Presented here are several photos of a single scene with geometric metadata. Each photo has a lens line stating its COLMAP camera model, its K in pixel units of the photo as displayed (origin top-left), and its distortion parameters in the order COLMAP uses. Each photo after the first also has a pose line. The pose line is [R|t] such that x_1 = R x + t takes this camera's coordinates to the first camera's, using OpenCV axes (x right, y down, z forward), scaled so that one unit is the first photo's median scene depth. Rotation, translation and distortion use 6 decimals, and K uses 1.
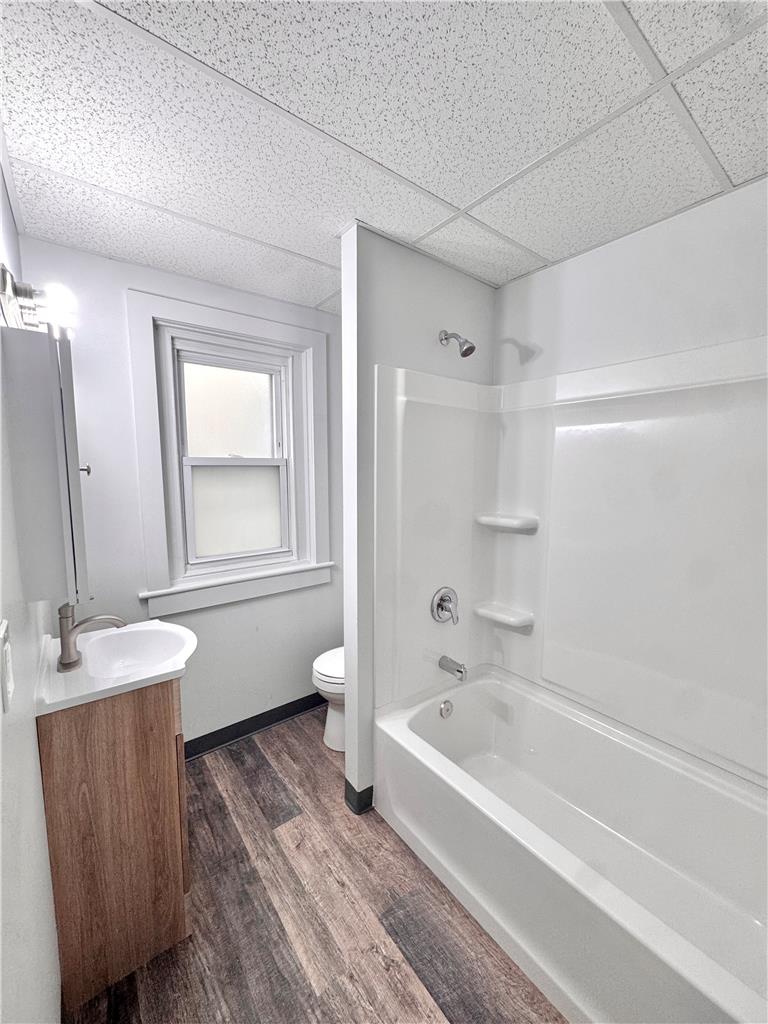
lens RADIAL K [[407.9, 0, 383.9], [0, 407.9, 512.4], [0, 0, 1]] dist [-0.000776, -0.000160]
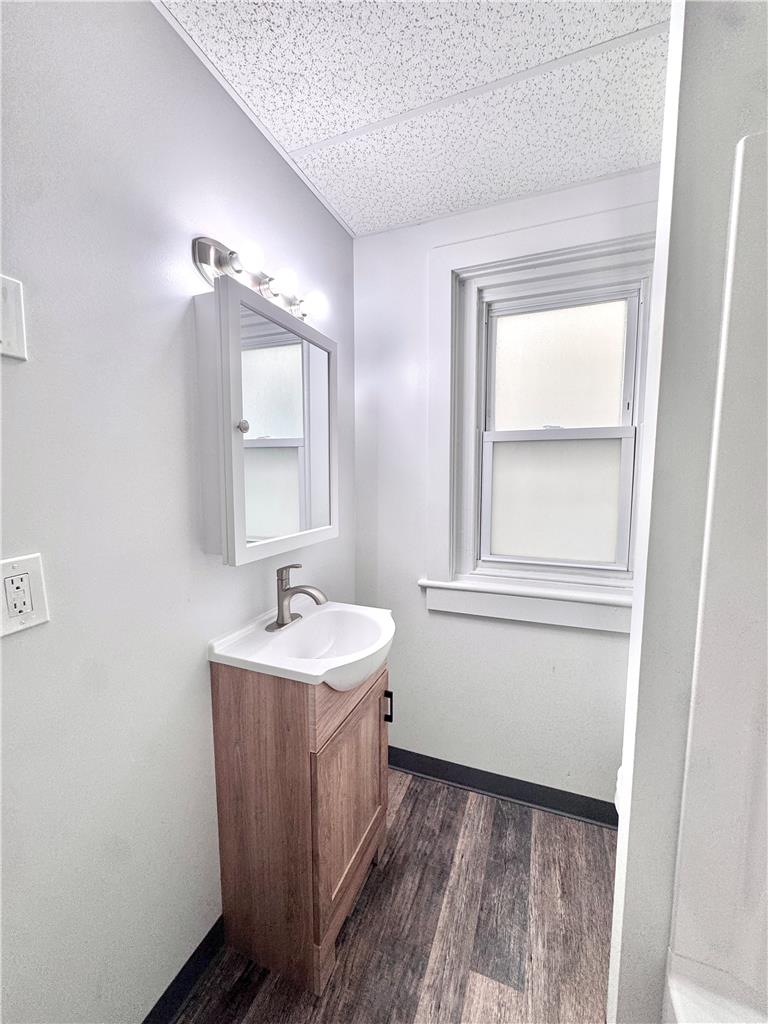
lens RADIAL K [[407.9, 0, 386.1], [0, 407.9, 512.7], [0, 0, 1]] dist [-0.000776, -0.000160]
pose [[0.510379, 0.083394, -0.855896, 0.148059], [-0.089226, 0.995050, 0.043747, 0.011902], [0.855308, 0.054041, 0.515294, 0.438755]]
